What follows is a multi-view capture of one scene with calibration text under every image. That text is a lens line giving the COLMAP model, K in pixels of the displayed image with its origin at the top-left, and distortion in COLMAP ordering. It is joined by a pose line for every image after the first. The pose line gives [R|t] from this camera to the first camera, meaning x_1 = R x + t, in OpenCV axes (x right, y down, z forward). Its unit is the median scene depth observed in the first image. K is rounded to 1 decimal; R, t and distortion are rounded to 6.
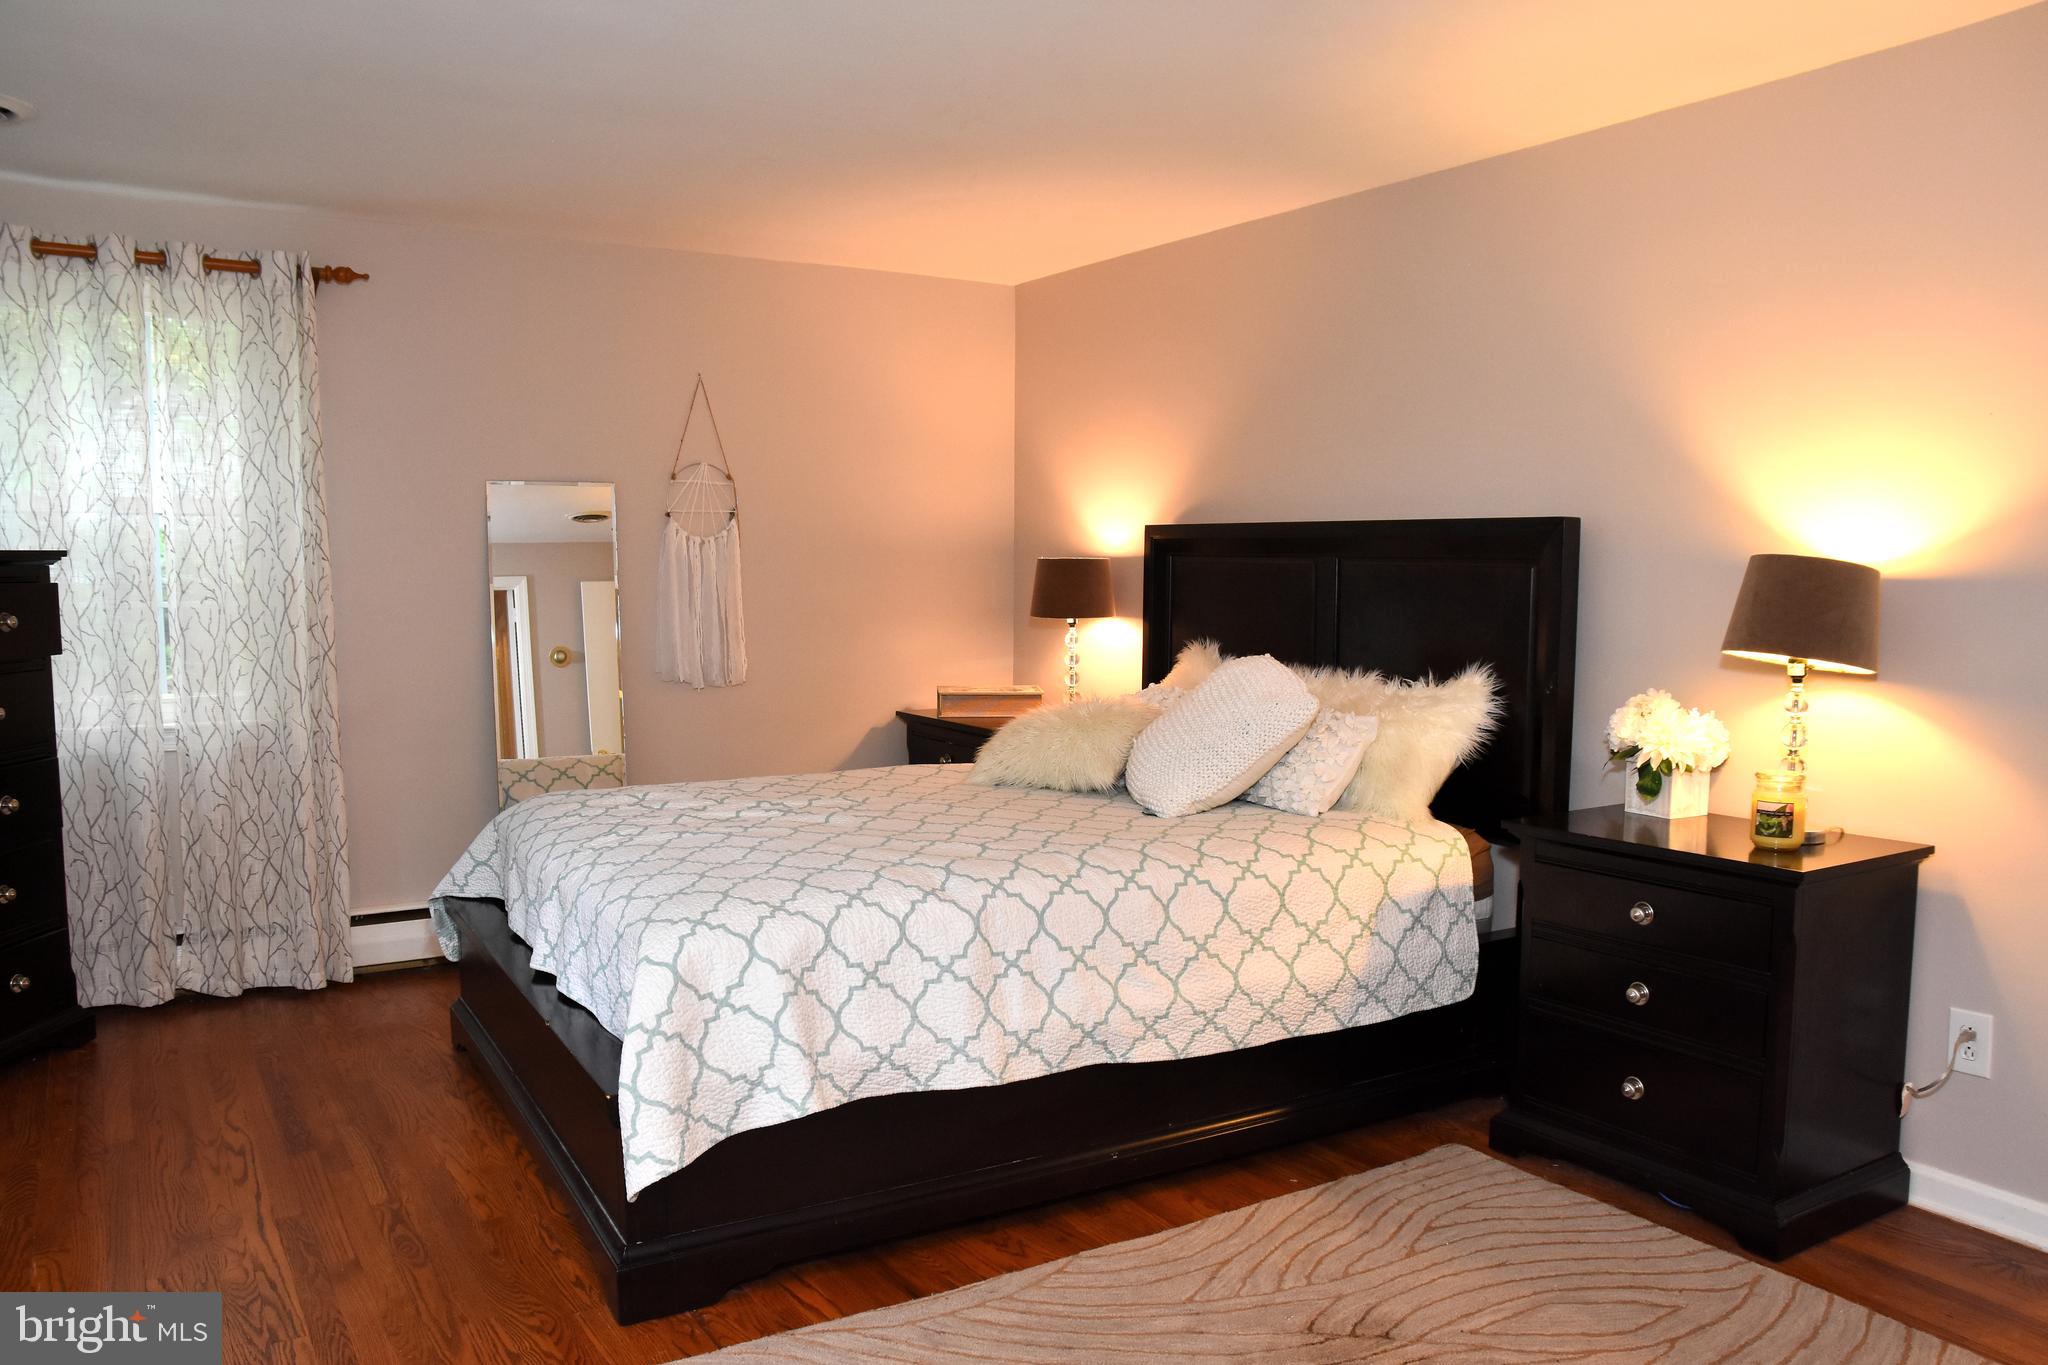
lens RADIAL K [[1506.5, 0, 993.5], [0, 1506.5, 679.1], [0, 0, 1]] dist [-0.157736, 0.132372]
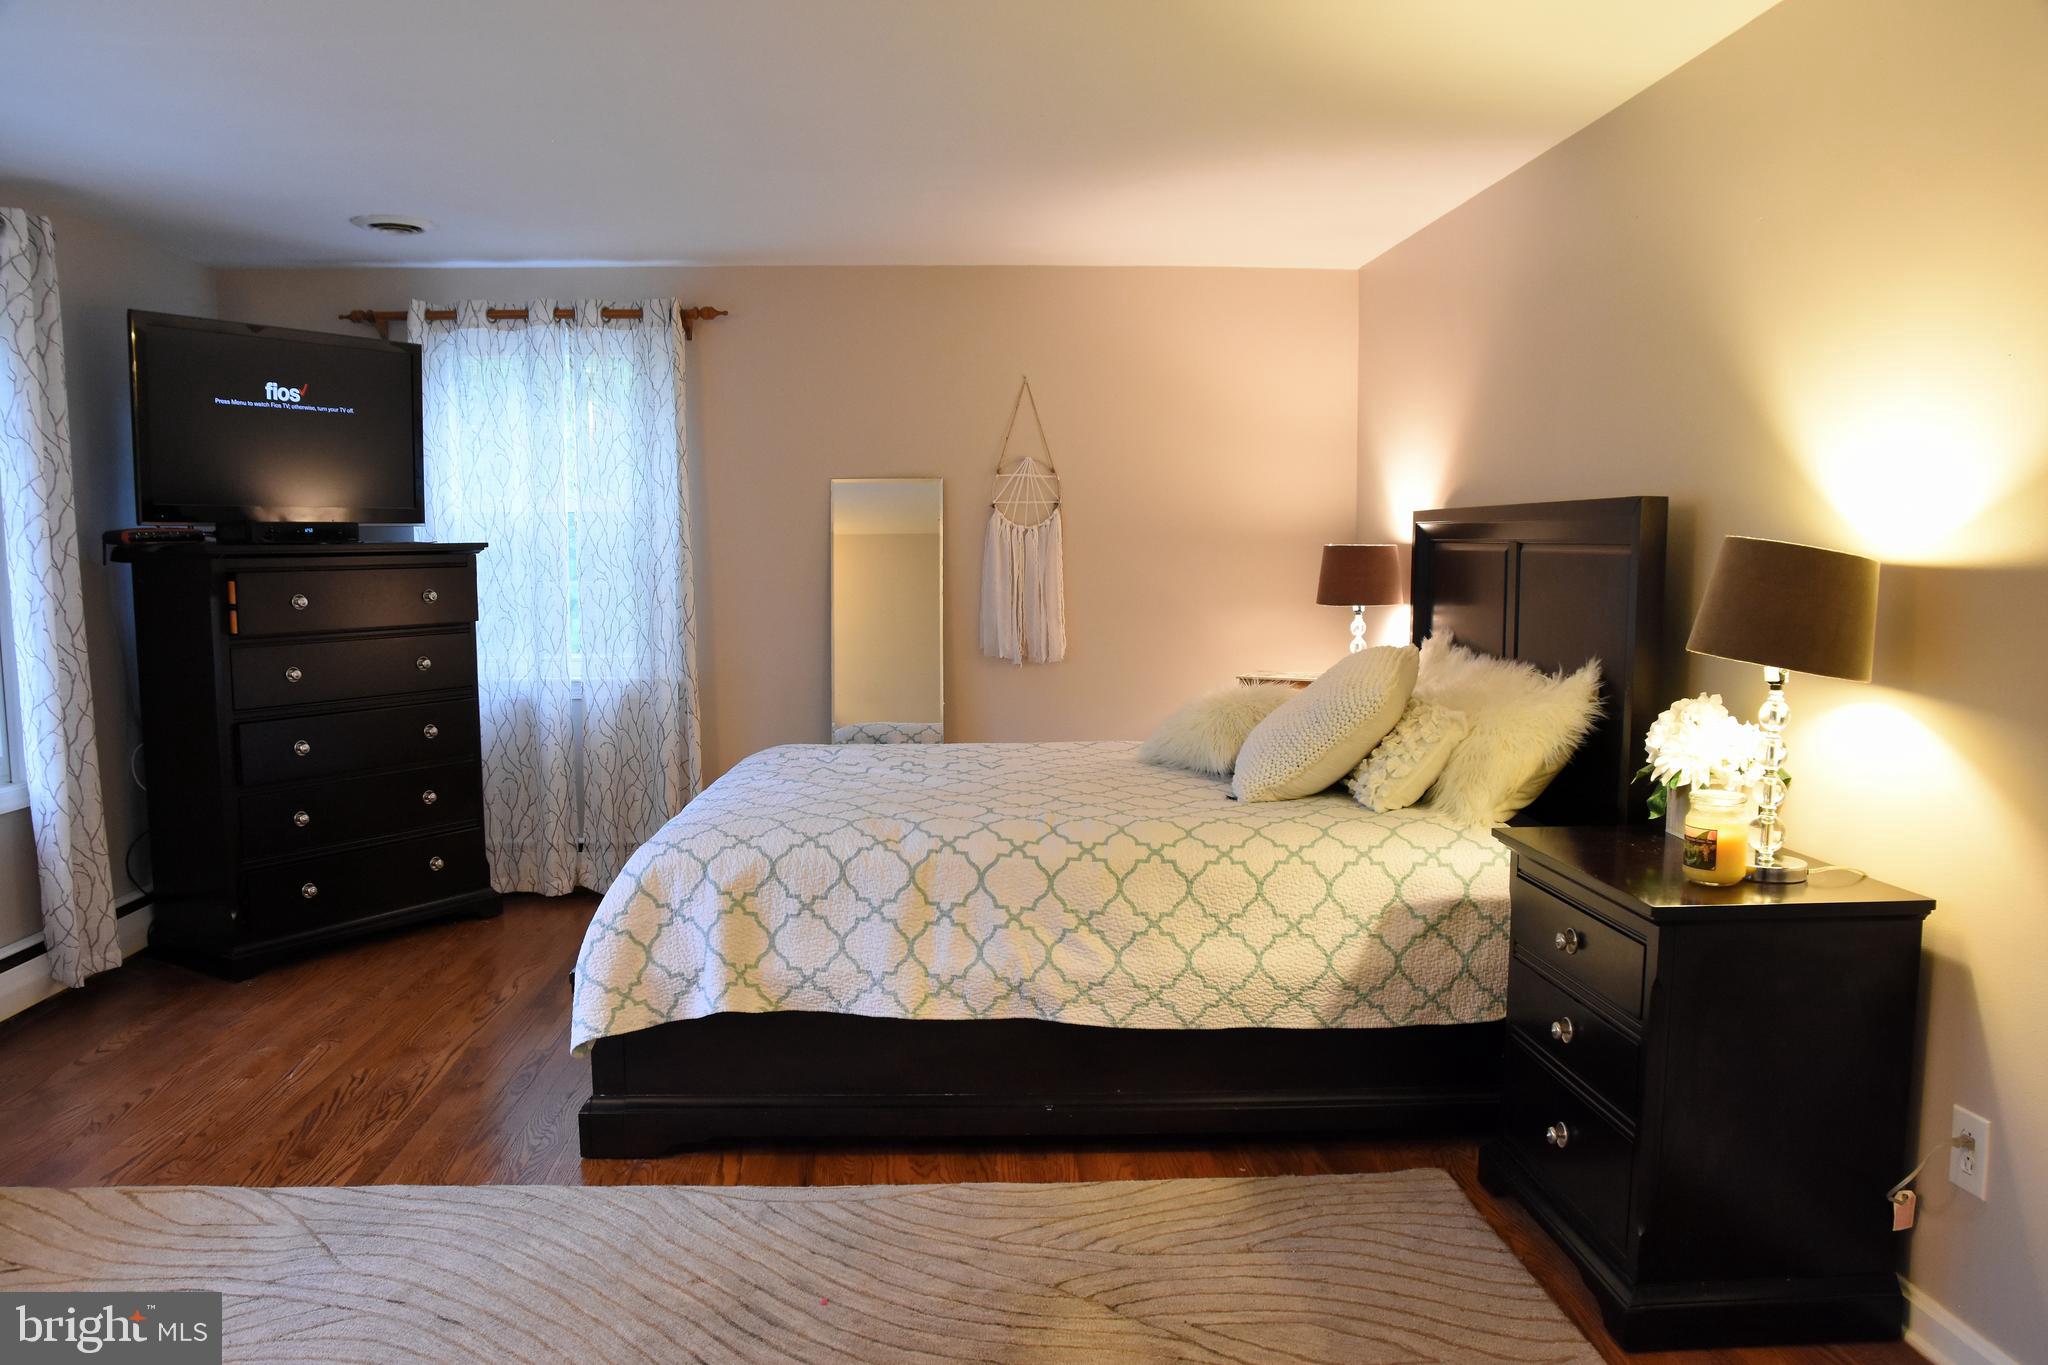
lens RADIAL K [[1506.5, 0, 993.5], [0, 1506.5, 679.1], [0, 0, 1]] dist [-0.157736, 0.132372]
pose [[0.874541, 0.036130, -0.483604, 0.513398], [-0.031209, 0.999347, 0.018224, -0.003900], [0.483946, -0.000845, 0.875097, 0.044103]]
